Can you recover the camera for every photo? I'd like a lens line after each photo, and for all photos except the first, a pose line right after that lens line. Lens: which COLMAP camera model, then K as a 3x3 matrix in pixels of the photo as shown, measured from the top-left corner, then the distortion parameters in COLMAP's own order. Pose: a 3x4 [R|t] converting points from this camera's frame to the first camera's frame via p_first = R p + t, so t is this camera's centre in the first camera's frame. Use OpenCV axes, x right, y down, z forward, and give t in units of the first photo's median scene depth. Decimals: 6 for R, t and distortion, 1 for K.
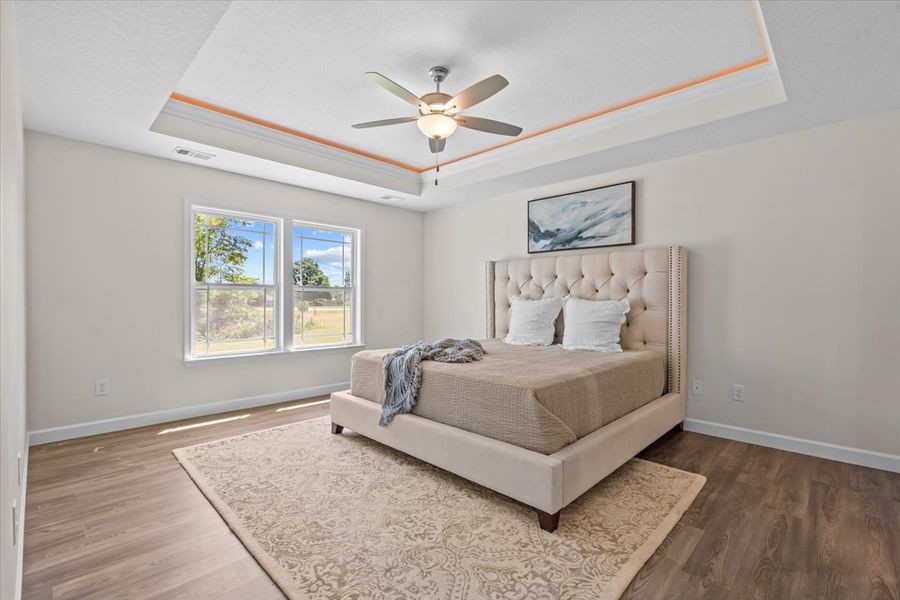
lens RADIAL K [[409.6, 0, 446.5], [0, 409.6, 299.9], [0, 0, 1]] dist [-0.006146, 0.000669]
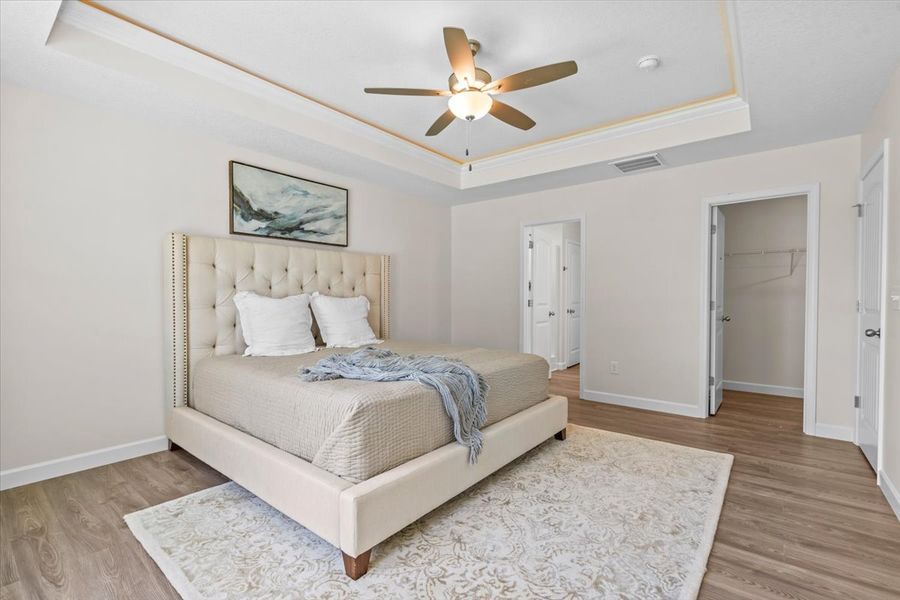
lens RADIAL K [[409.6, 0, 446.4], [0, 409.6, 301.3], [0, 0, 1]] dist [-0.006146, 0.000669]
pose [[-0.106905, -0.018088, 0.994105, -0.604795], [-0.003047, 0.999836, 0.017864, -0.007265], [-0.994265, -0.001119, -0.106942, 0.753189]]
